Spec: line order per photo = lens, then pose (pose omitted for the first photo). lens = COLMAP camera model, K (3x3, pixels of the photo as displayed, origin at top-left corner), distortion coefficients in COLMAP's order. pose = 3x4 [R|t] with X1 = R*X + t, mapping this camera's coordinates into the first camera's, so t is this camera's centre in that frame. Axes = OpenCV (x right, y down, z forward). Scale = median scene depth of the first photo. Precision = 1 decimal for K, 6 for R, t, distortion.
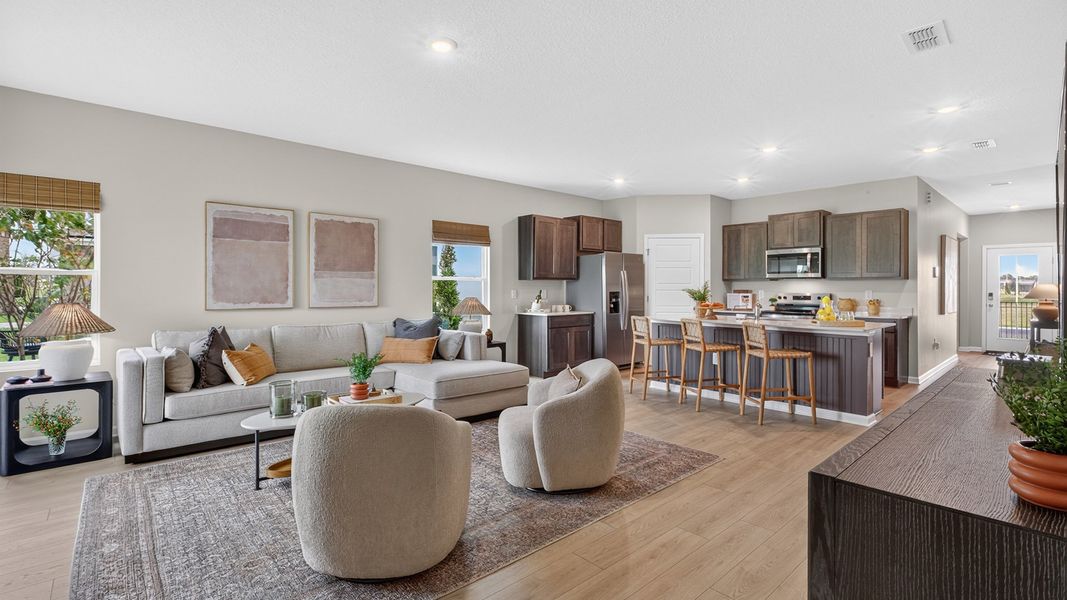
lens RADIAL K [[508.9, 0, 526.0], [0, 508.9, 292.5], [0, 0, 1]] dist [0.002949, -0.001082]
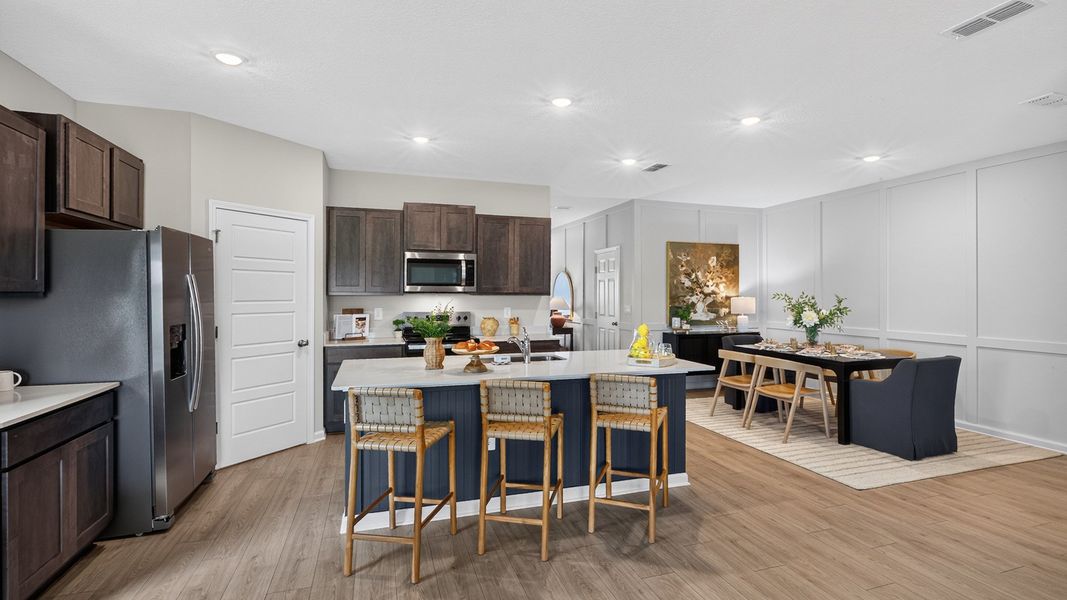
lens RADIAL K [[508.9, 0, 556.5], [0, 508.9, 294.2], [0, 0, 1]] dist [0.002949, -0.001082]
pose [[0.397183, -0.003125, 0.917734, -0.091916], [0.006947, 0.999976, 0.000399, -0.026313], [-0.917713, 0.006217, 0.397195, 0.583742]]
